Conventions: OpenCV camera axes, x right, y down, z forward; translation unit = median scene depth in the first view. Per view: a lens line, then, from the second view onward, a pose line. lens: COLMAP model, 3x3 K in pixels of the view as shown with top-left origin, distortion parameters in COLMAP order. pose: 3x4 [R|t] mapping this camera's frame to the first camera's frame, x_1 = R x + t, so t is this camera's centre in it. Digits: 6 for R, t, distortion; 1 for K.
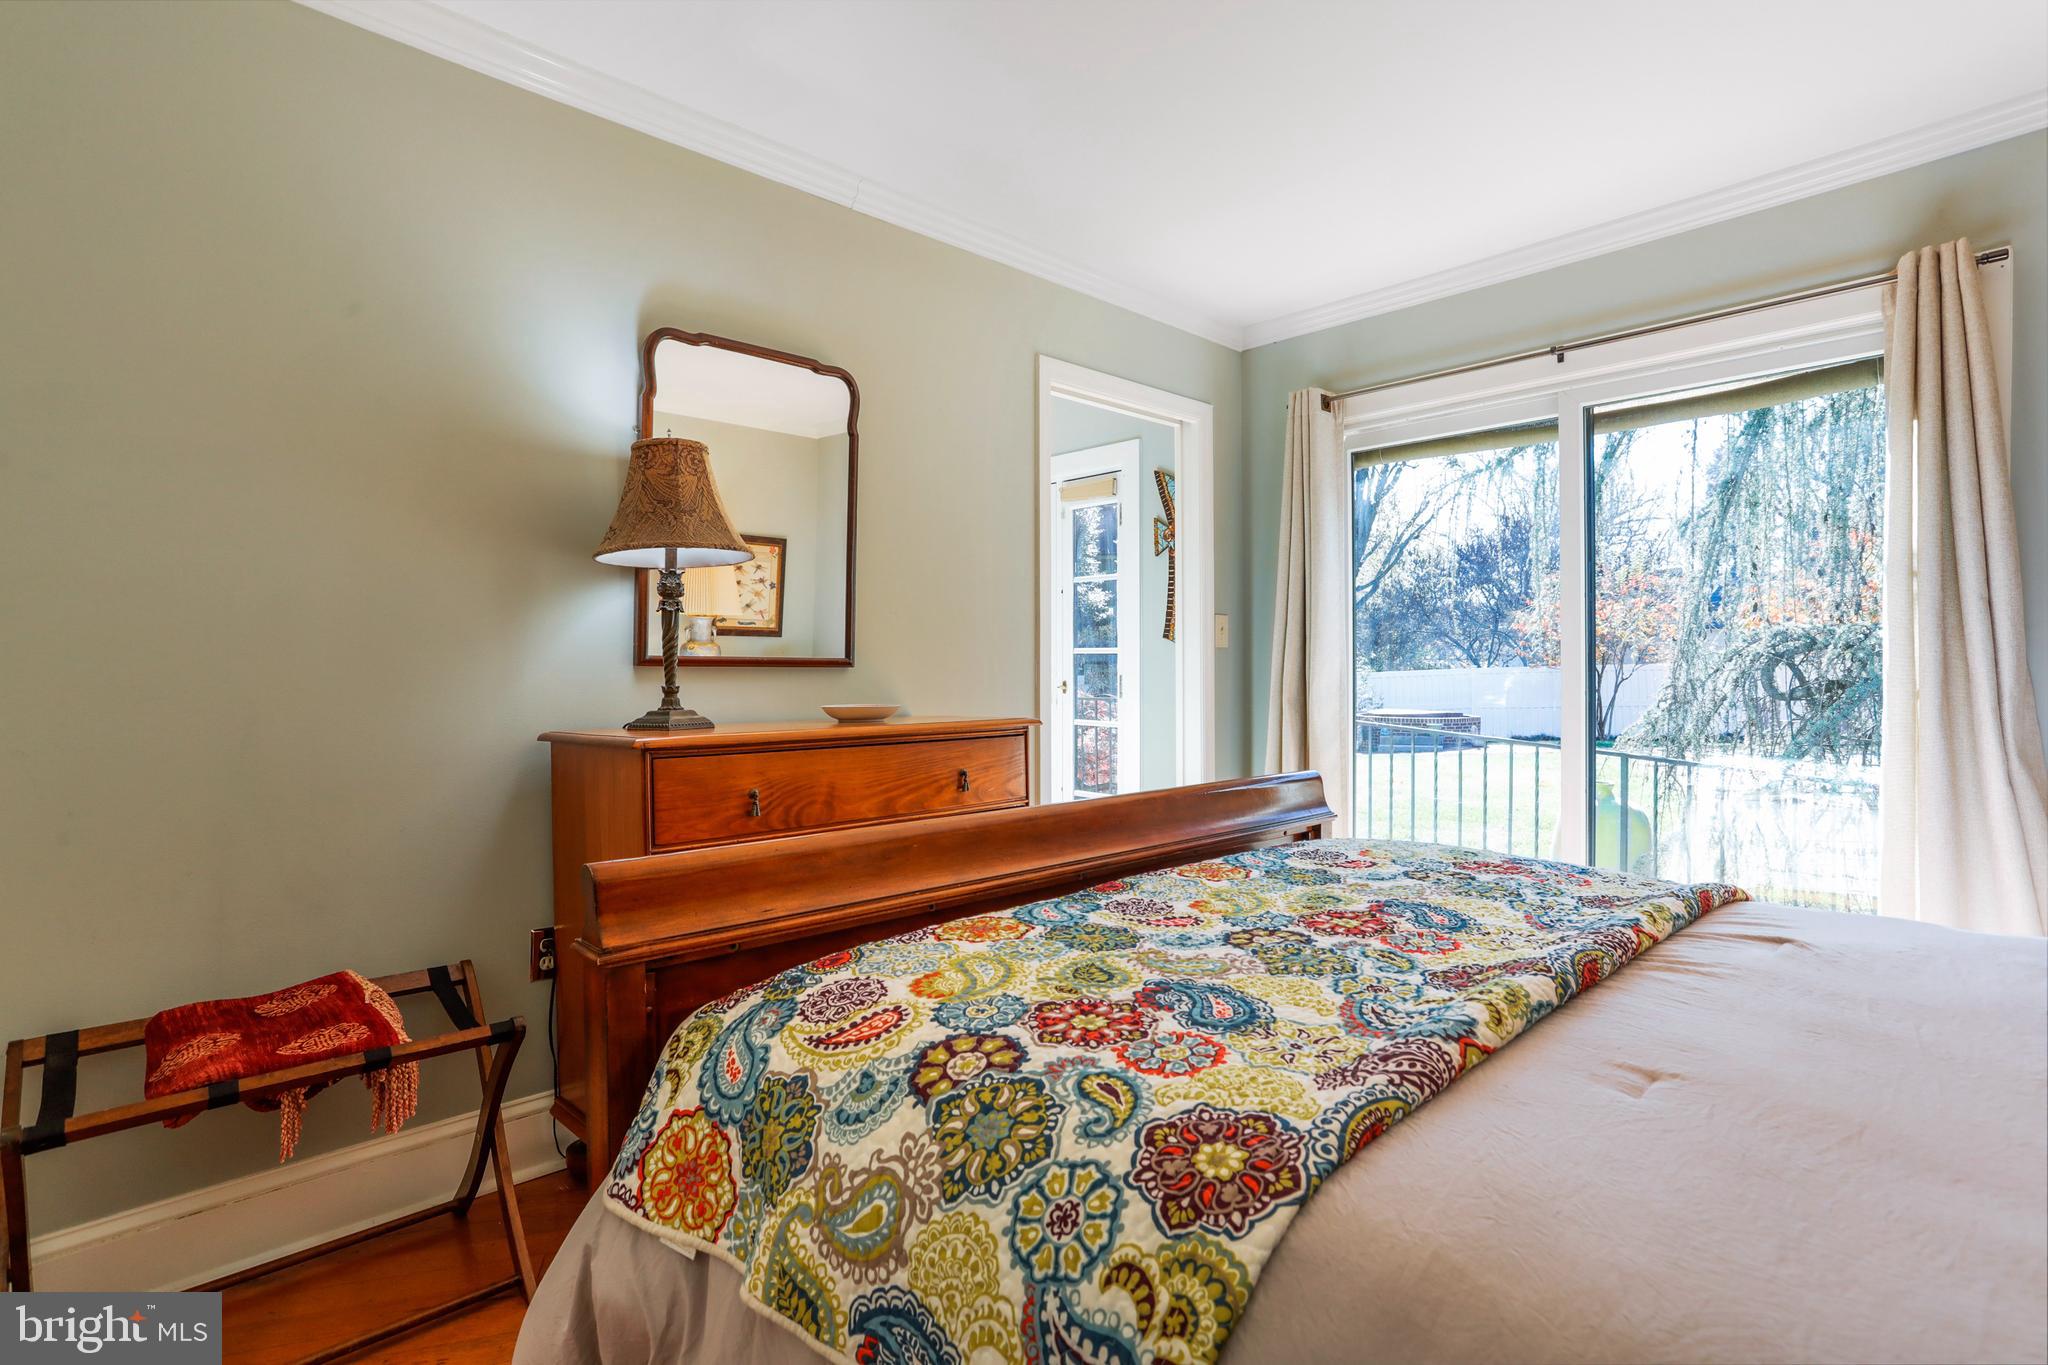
lens RADIAL K [[997.9, 0, 1023.0], [0, 997.9, 675.4], [0, 0, 1]] dist [-0.035574, 0.017505]
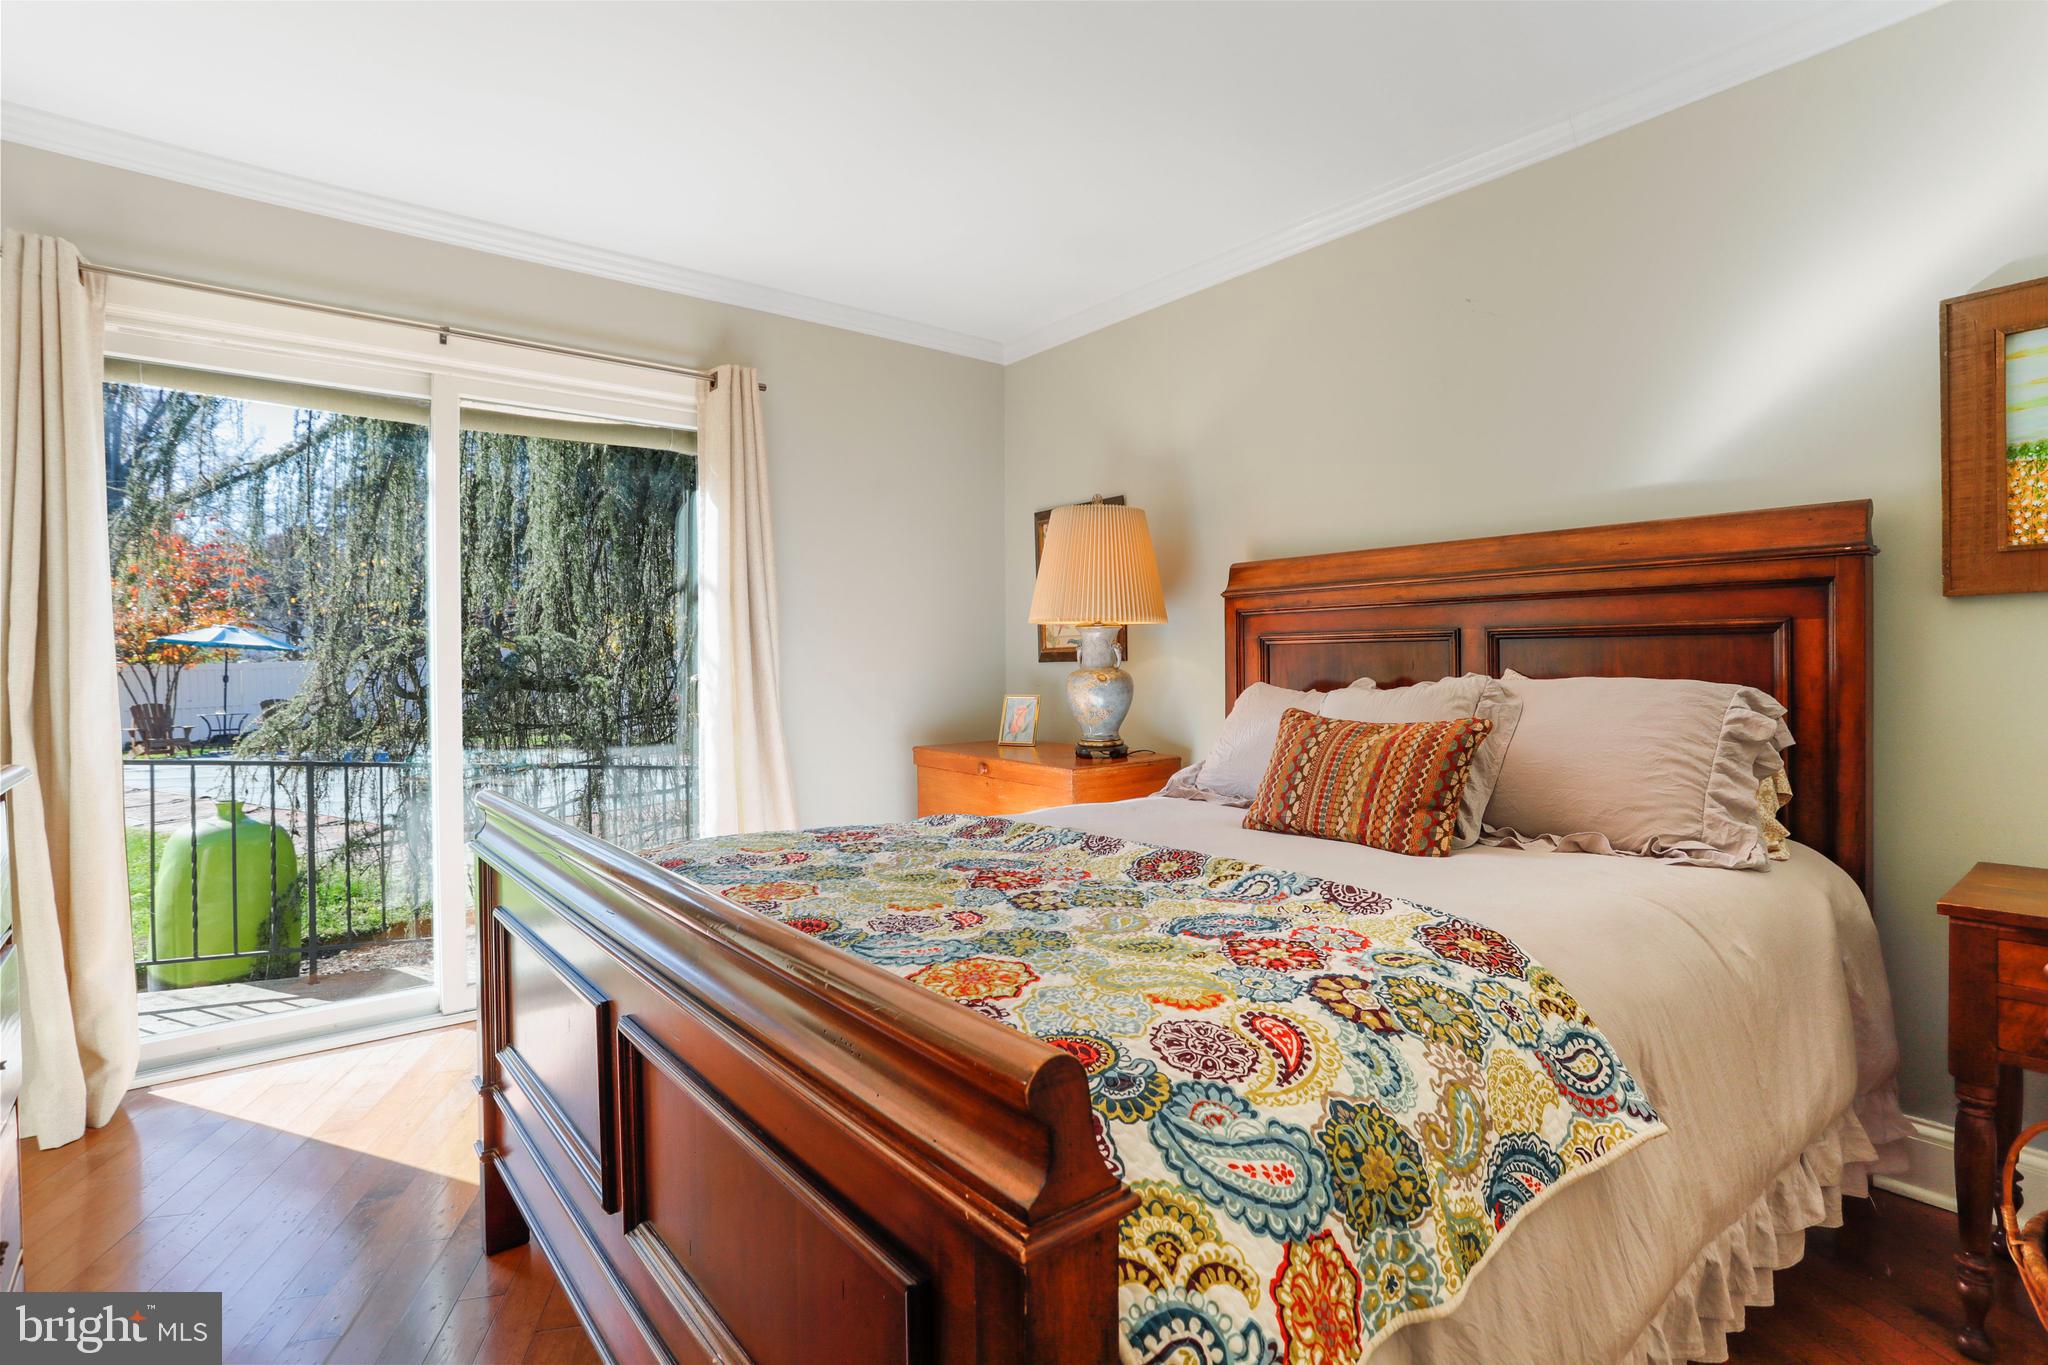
lens RADIAL K [[997.9, 0, 1024.0], [0, 997.9, 670.9], [0, 0, 1]] dist [-0.035574, 0.017505]
pose [[0.069580, -0.002119, 0.997574, -1.100577], [0.011525, 0.999933, 0.001320, 0.002889], [-0.997510, 0.011406, 0.069599, 1.164430]]
